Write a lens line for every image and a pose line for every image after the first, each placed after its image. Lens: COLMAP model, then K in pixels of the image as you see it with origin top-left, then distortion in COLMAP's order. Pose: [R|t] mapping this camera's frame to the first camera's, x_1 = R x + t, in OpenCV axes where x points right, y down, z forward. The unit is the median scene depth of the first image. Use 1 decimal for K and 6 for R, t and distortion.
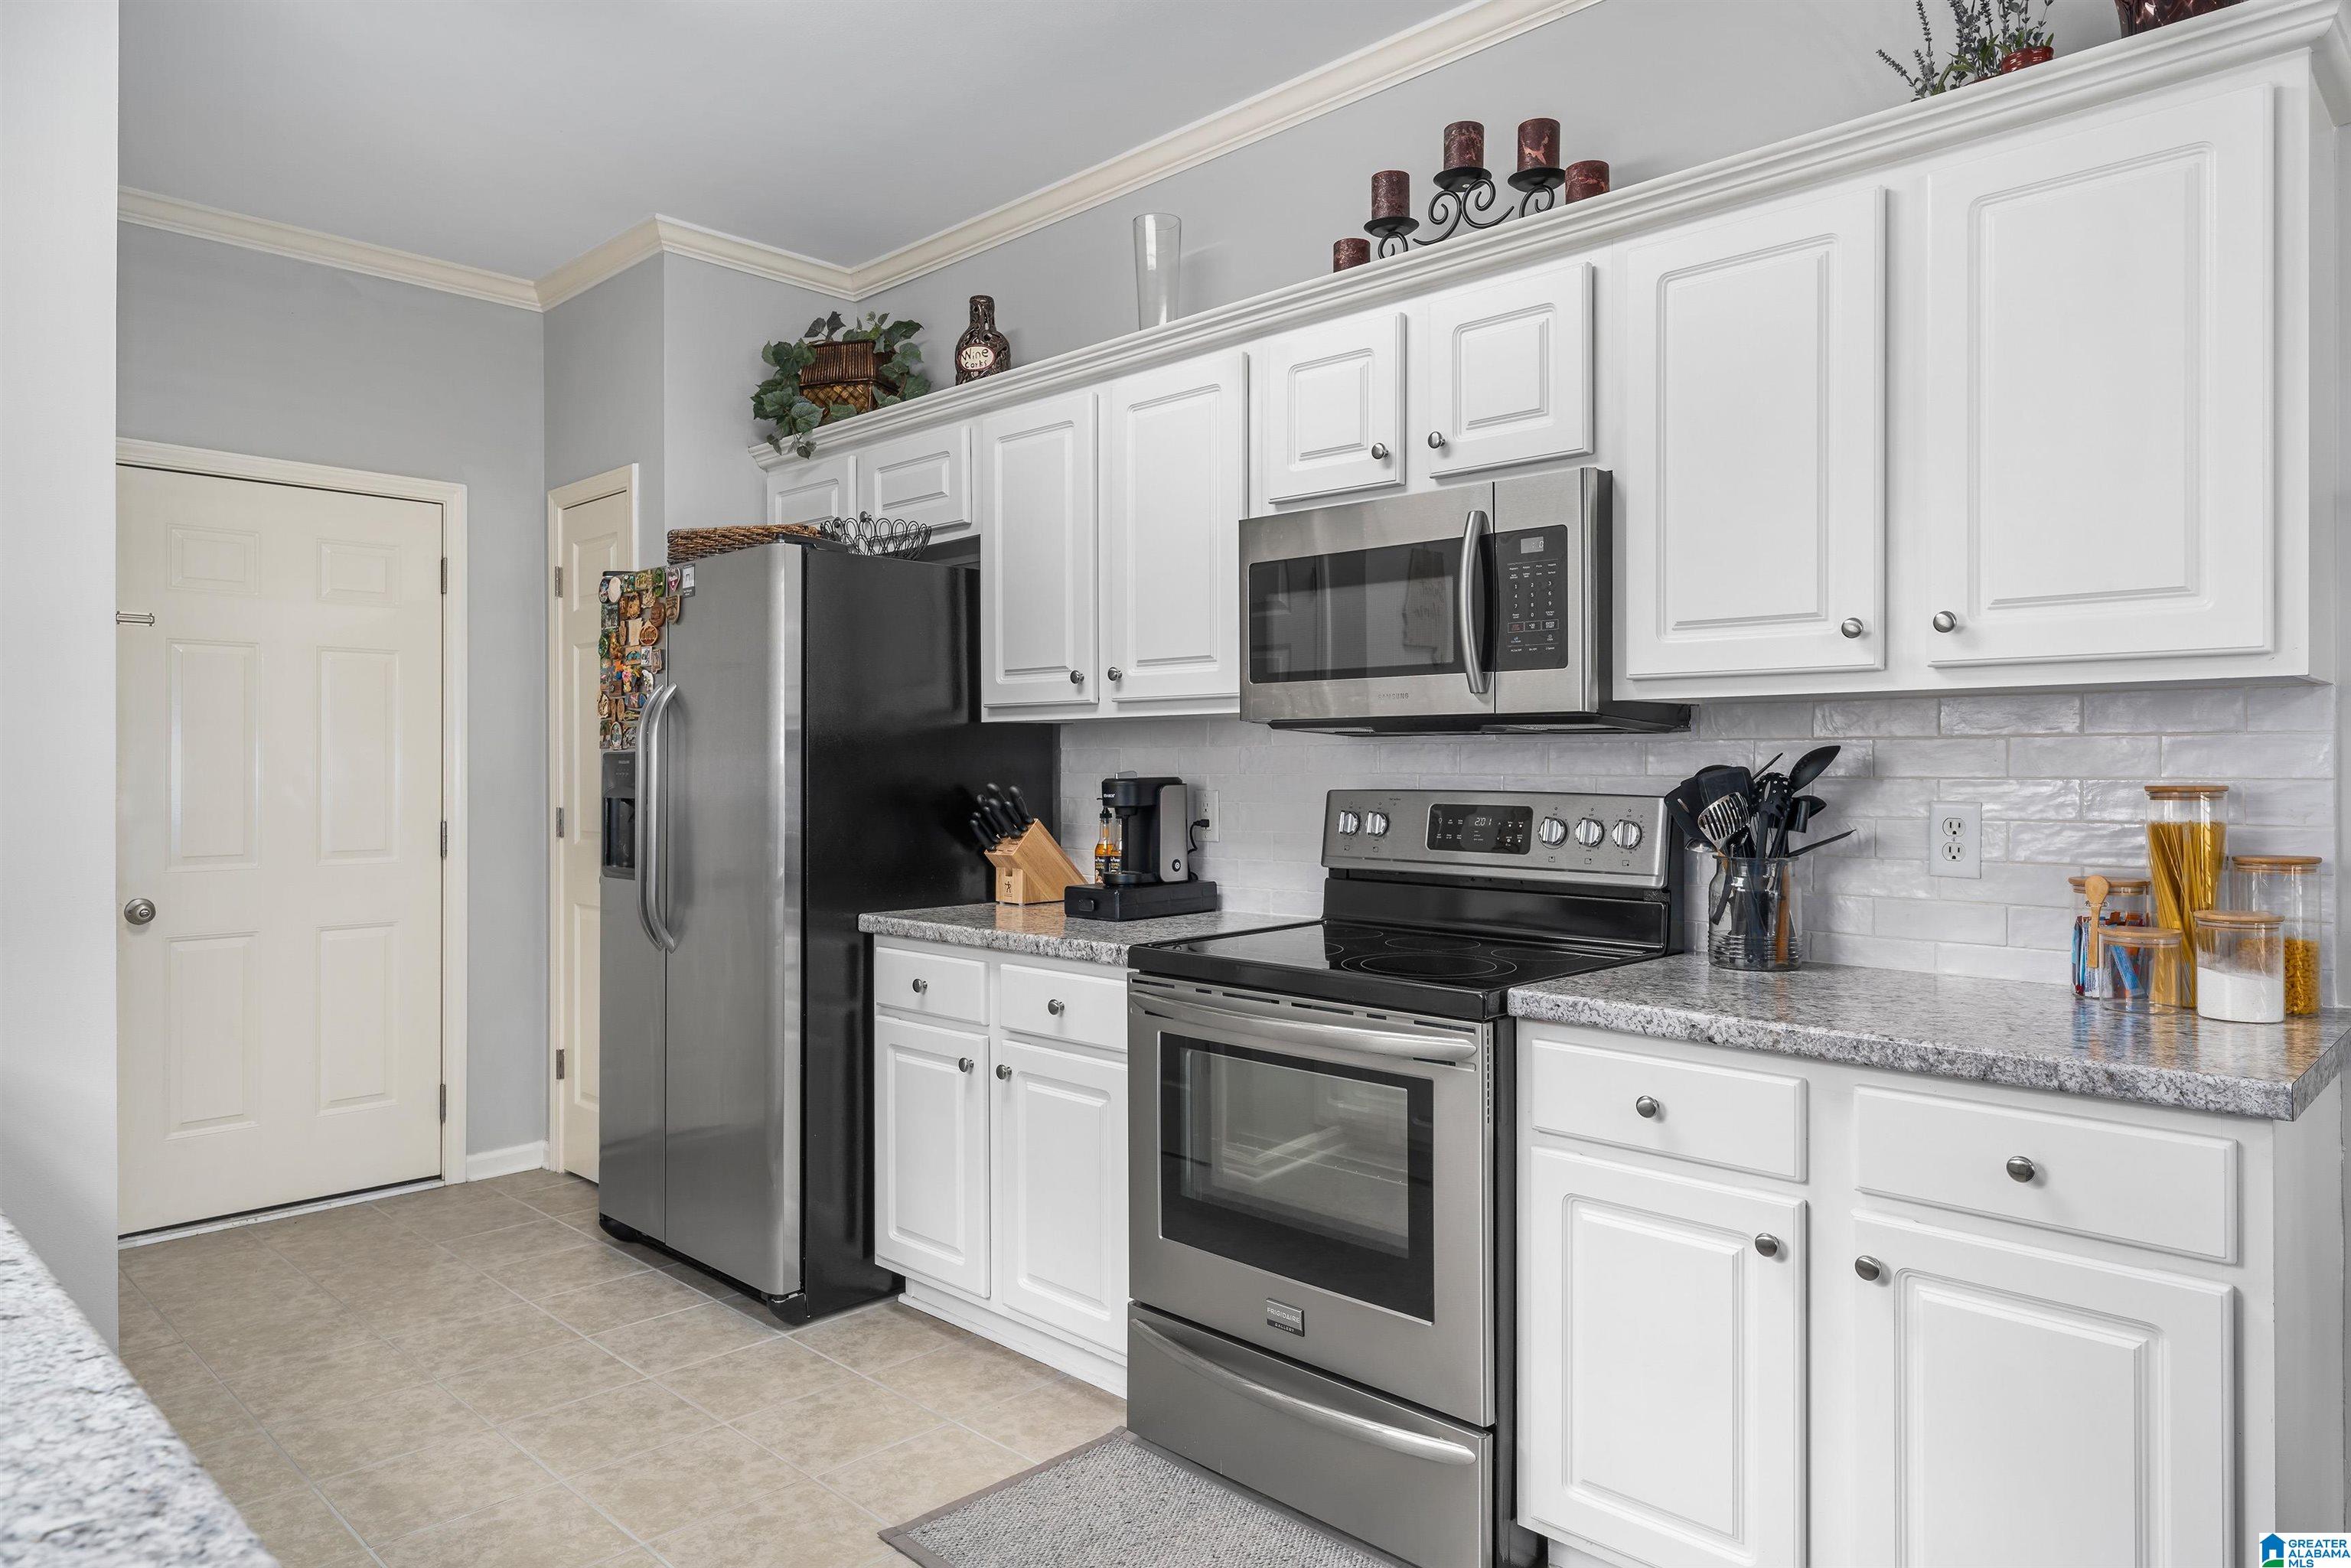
lens RADIAL K [[1438.0, 0, 1181.4], [0, 1438.0, 776.4], [0, 0, 1]] dist [0.005835, 0.003706]
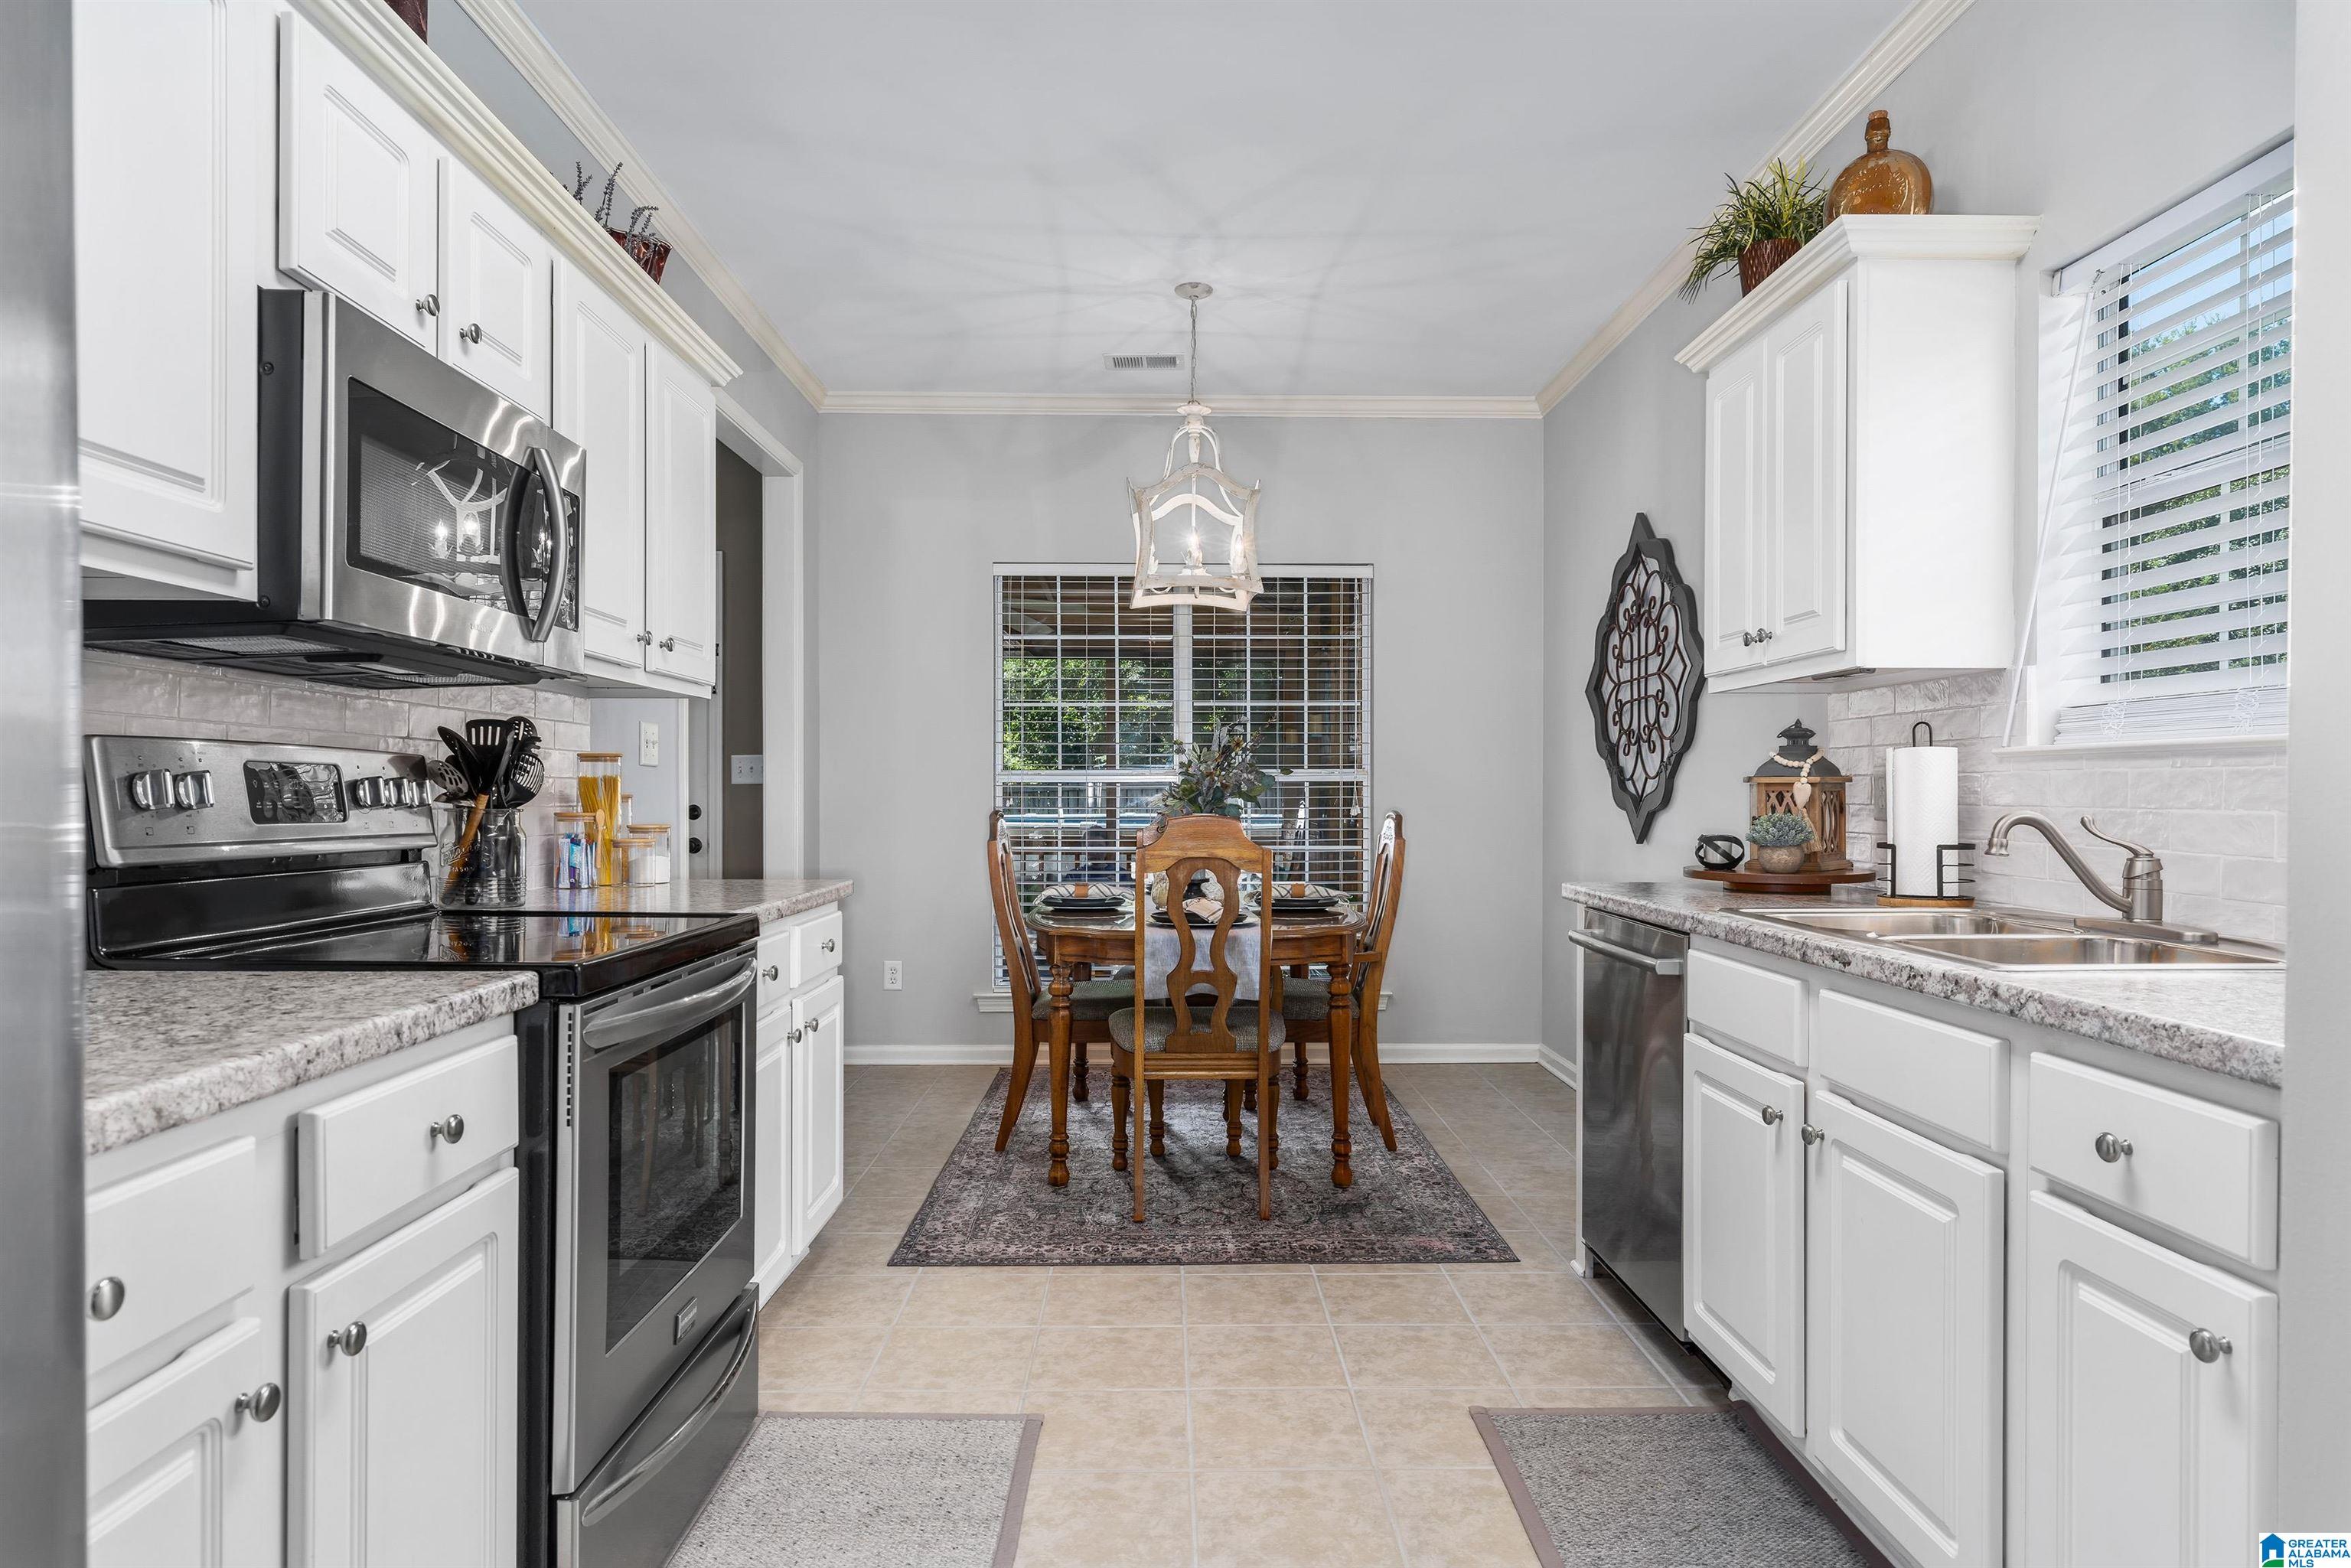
lens RADIAL K [[1352.5, 0, 1182.5], [0, 1352.5, 789.8], [0, 0, 1]] dist [0.008226, -0.000386]
pose [[-0.702044, -0.002179, 0.712130, -0.867022], [-0.002228, 0.999997, 0.000863, 0.045280], [-0.712130, -0.000980, -0.702047, 1.580749]]
